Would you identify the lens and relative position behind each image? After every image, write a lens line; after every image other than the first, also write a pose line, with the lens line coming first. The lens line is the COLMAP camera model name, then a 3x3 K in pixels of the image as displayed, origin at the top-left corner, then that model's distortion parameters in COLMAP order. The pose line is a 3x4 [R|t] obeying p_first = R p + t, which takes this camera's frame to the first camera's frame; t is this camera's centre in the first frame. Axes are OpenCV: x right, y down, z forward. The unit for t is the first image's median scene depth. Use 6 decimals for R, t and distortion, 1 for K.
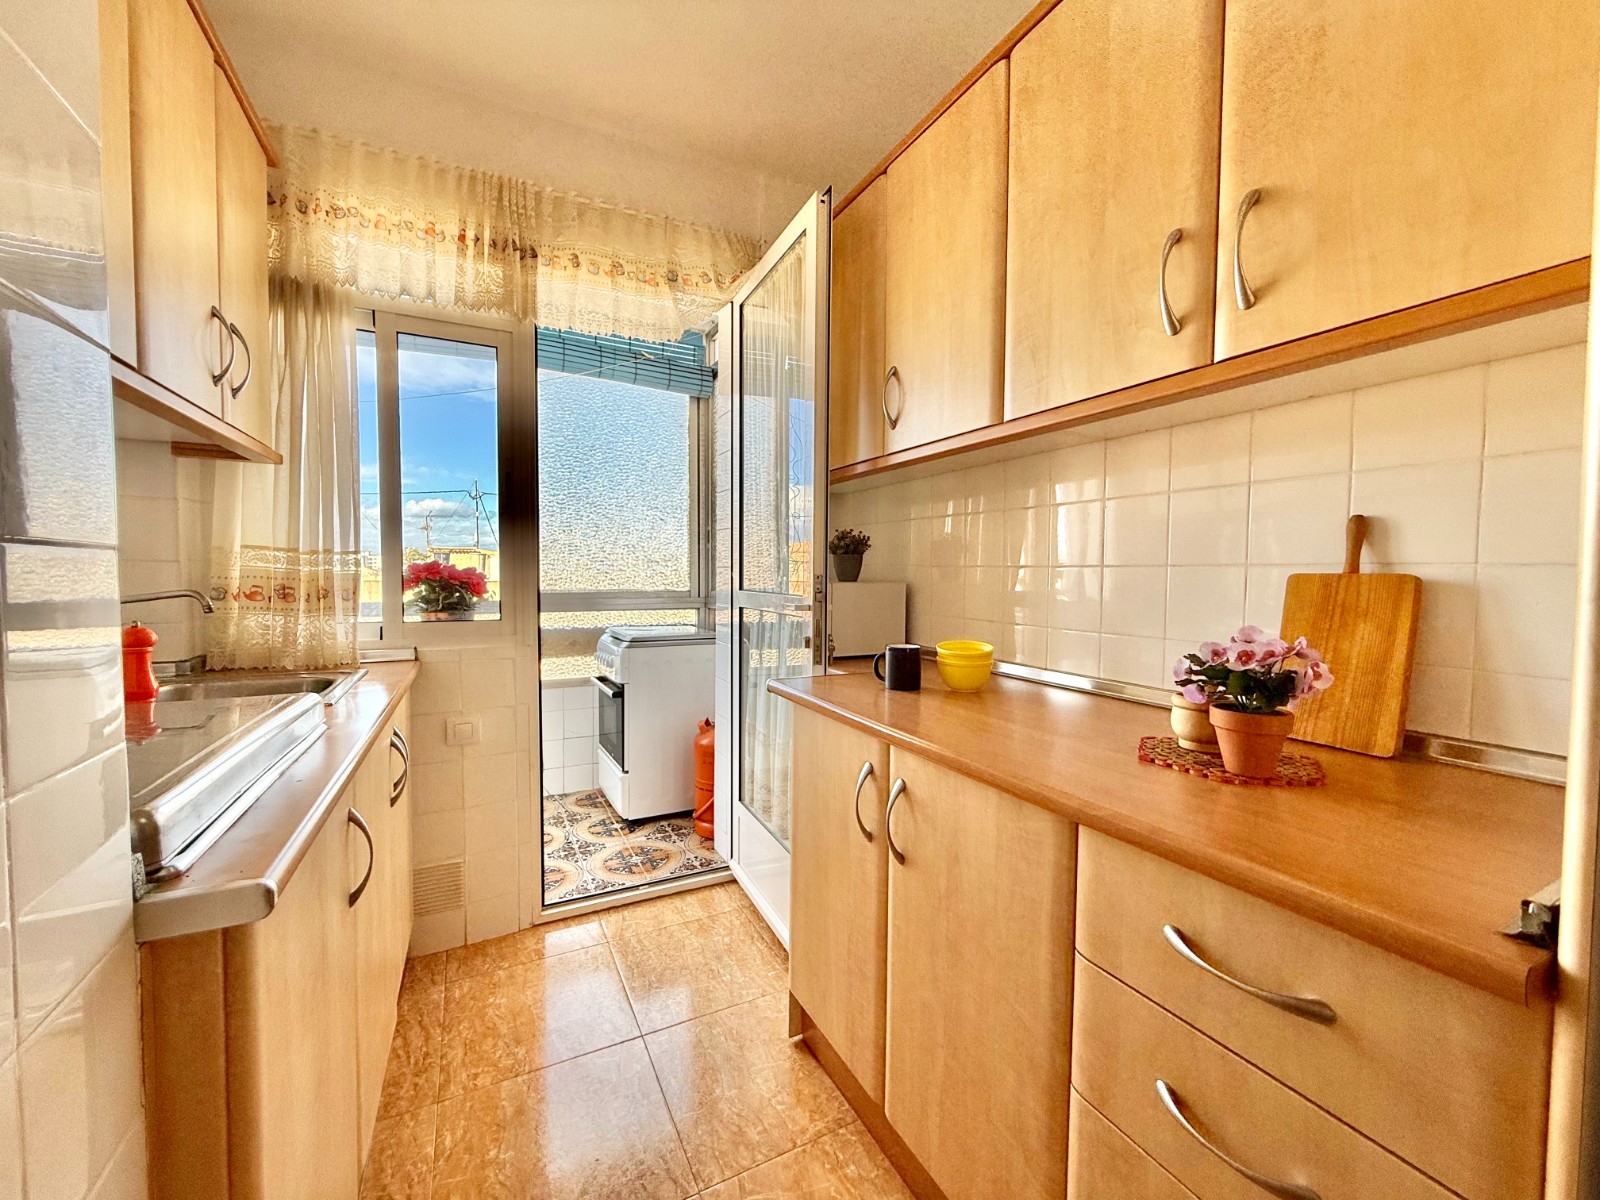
lens RADIAL K [[634.4, 0, 791.2], [0, 634.4, 598.9], [0, 0, 1]] dist [0.000817, -0.000242]
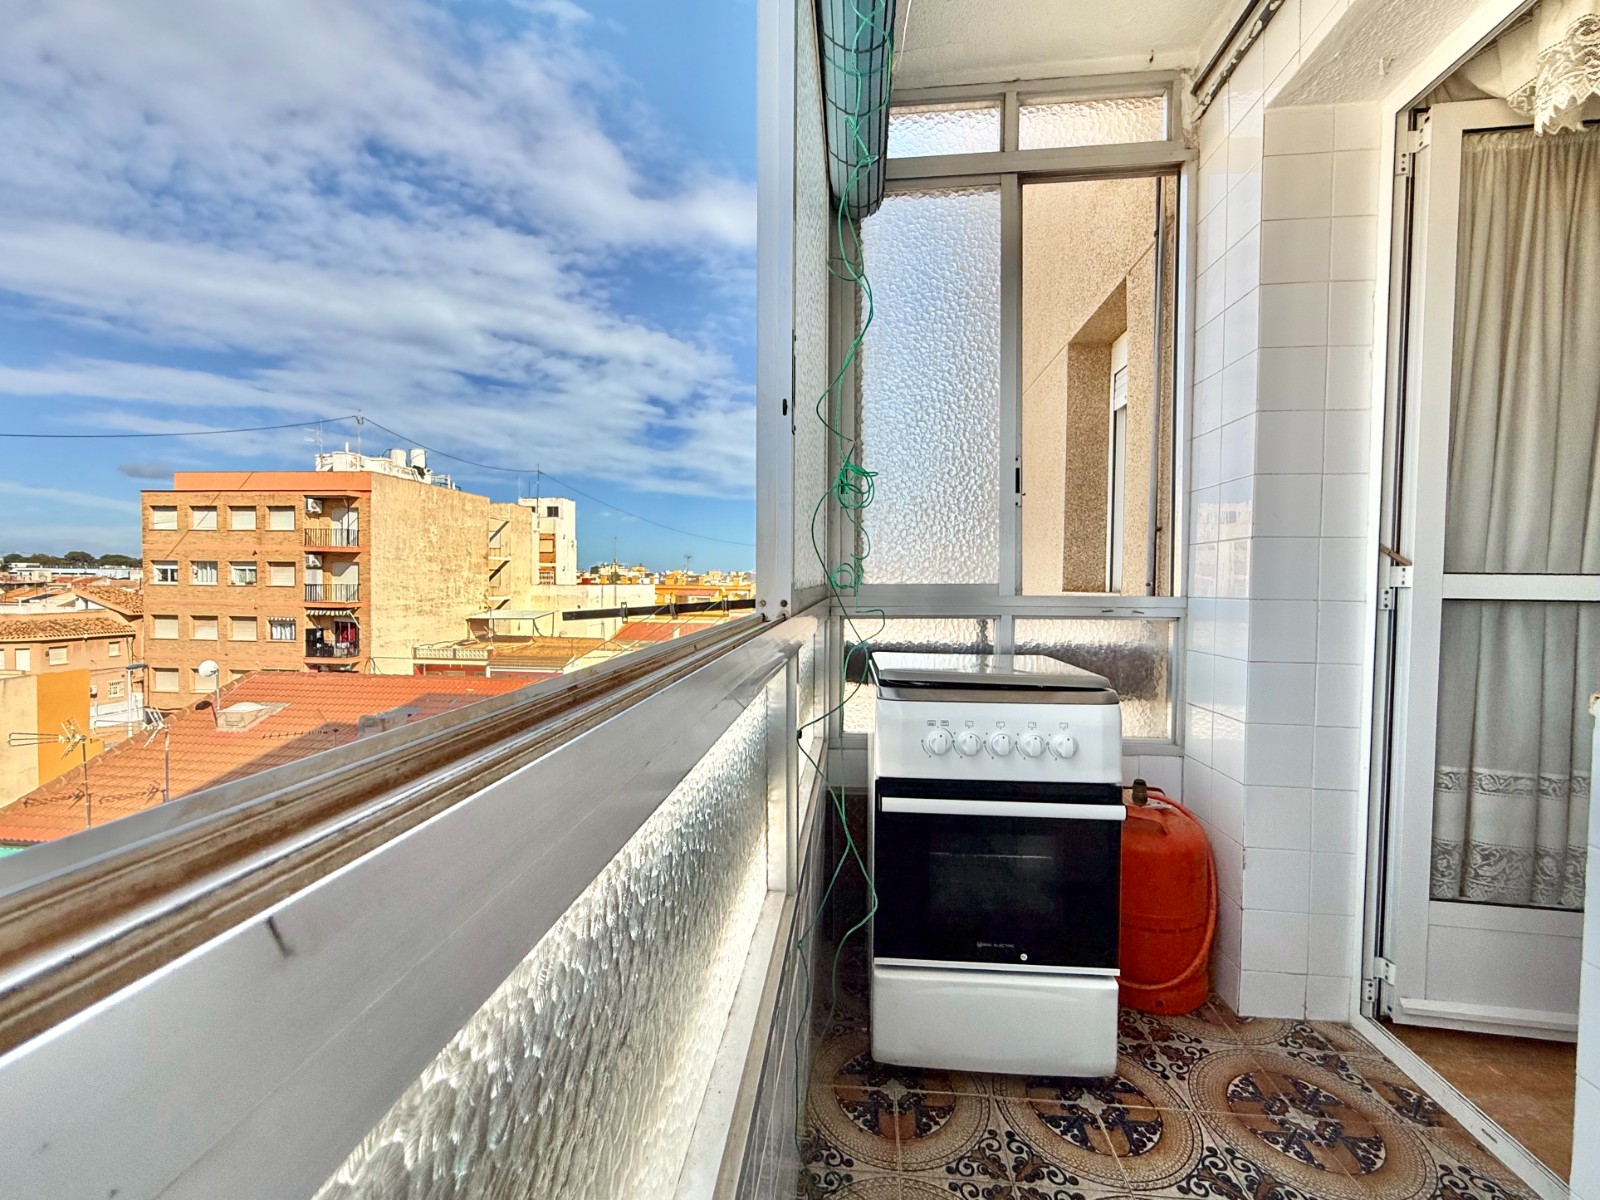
lens RADIAL K [[634.4, 0, 791.2], [0, 634.4, 598.9], [0, 0, 1]] dist [0.000817, -0.000242]
pose [[0.546067, -0.024358, 0.837387, -1.155690], [0.030585, 0.999490, 0.009129, -0.037975], [-0.837183, 0.020627, 0.546534, 1.369328]]
